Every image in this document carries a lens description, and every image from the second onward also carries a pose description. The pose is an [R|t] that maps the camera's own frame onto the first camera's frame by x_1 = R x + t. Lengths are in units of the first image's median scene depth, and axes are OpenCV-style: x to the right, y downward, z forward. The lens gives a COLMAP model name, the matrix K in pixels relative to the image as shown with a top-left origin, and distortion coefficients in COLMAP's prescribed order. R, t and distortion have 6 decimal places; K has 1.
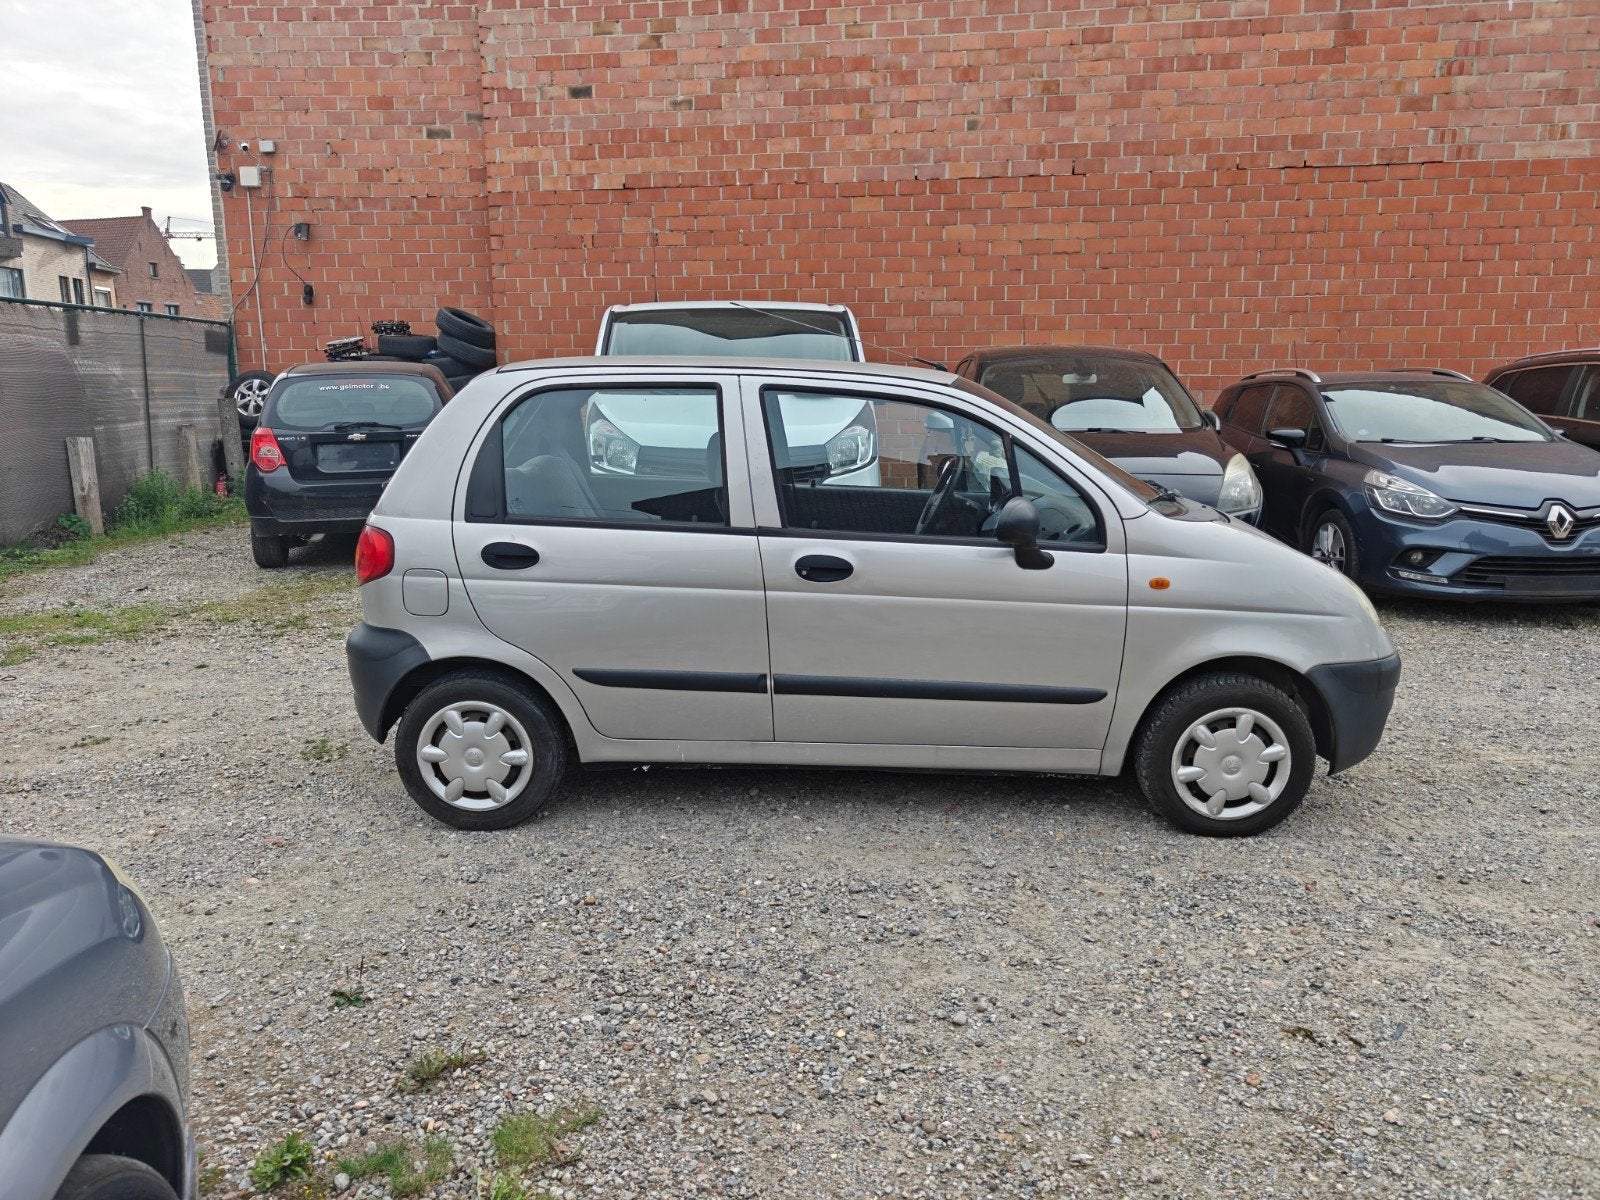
lens RADIAL K [[1207.0, 0, 798.6], [0, 1207.0, 605.0], [0, 0, 1]] dist [0.006546, 0.002209]
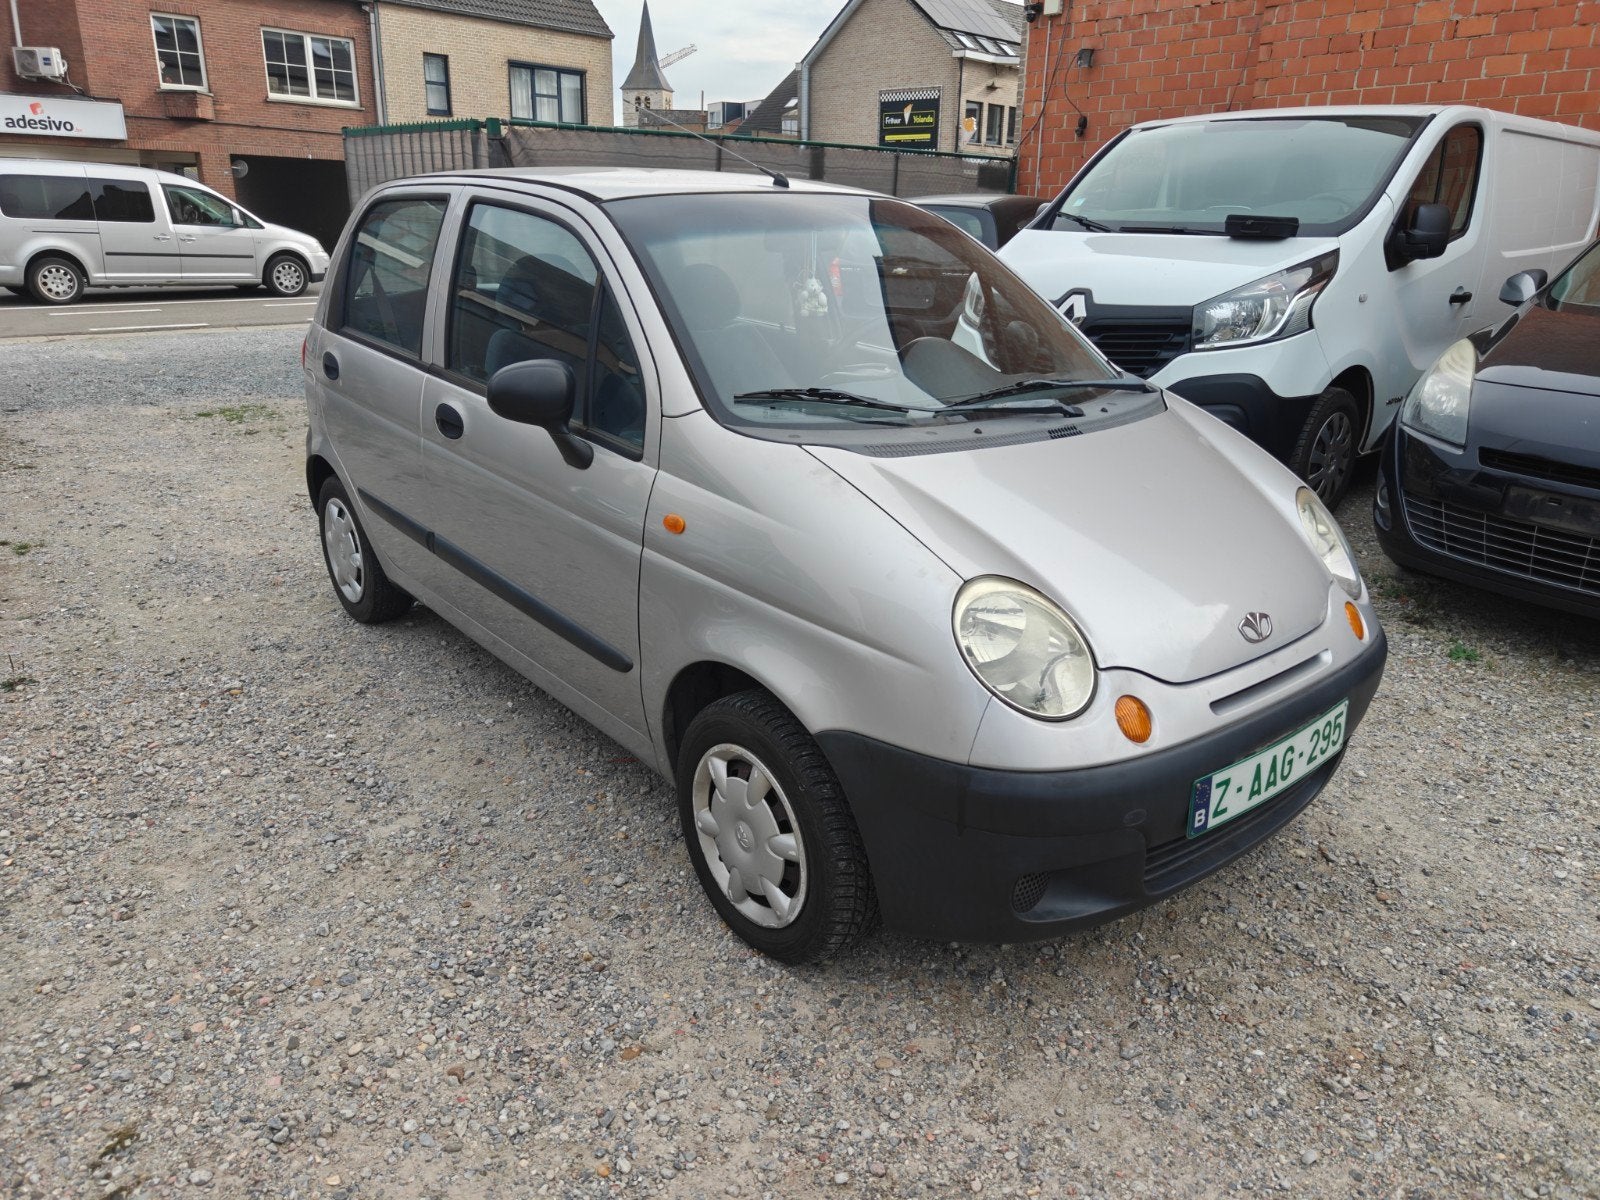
lens RADIAL K [[1207.0, 0, 795.3], [0, 1207.0, 603.4], [0, 0, 1]] dist [0.006546, 0.002209]
pose [[0.606975, 0.258600, -0.751470, 0.284472], [-0.170272, 0.965936, 0.194871, -0.038588], [0.776266, 0.009673, 0.630331, 0.220887]]
